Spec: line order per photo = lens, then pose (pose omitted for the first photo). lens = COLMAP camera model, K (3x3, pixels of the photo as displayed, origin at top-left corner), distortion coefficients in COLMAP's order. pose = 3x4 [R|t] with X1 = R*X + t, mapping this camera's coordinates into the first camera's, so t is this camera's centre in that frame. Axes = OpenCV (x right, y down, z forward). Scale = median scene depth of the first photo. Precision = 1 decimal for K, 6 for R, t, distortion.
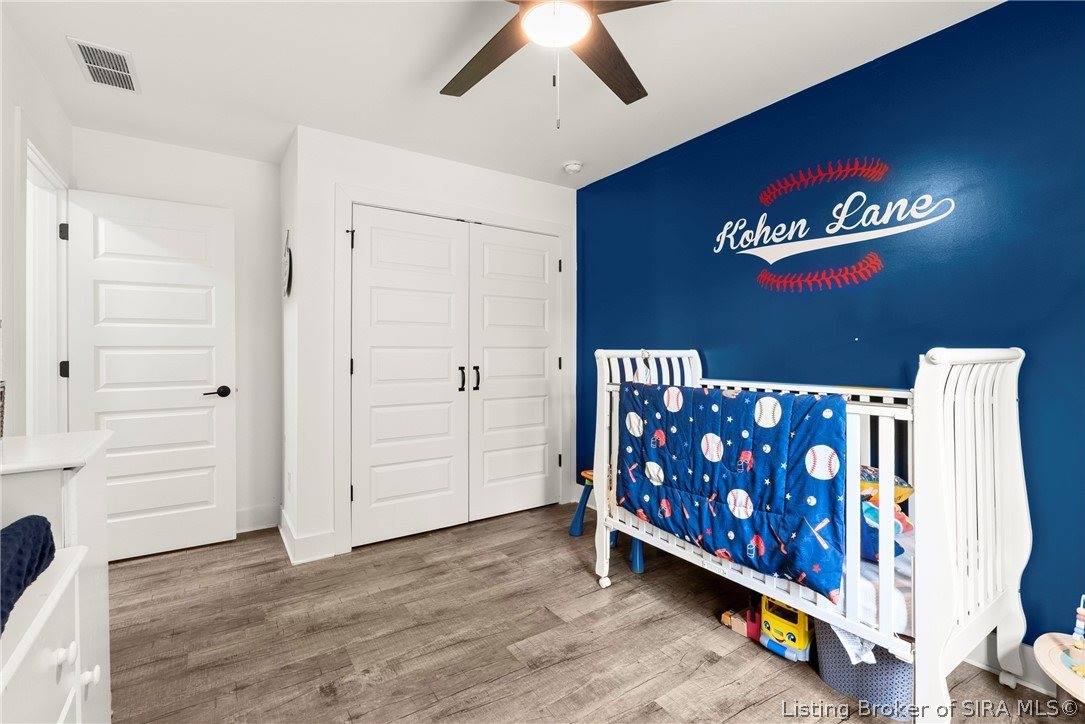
lens RADIAL K [[485.6, 0, 542.2], [0, 485.6, 354.6], [0, 0, 1]] dist [-0.003893, -0.000457]
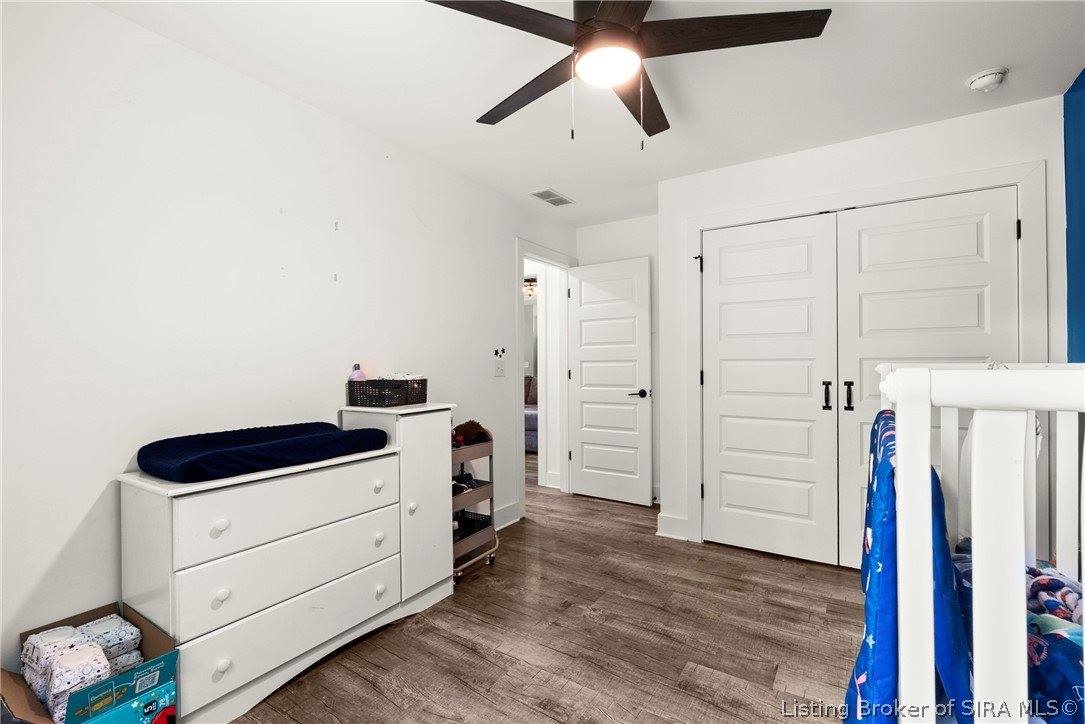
lens RADIAL K [[485.6, 0, 538.5], [0, 485.6, 363.2], [0, 0, 1]] dist [-0.003893, -0.000457]
pose [[0.381939, -0.000723, -0.924187, 0.532798], [-0.001734, 0.999997, -0.001498, -0.006668], [0.924186, 0.002175, 0.381937, 0.242122]]
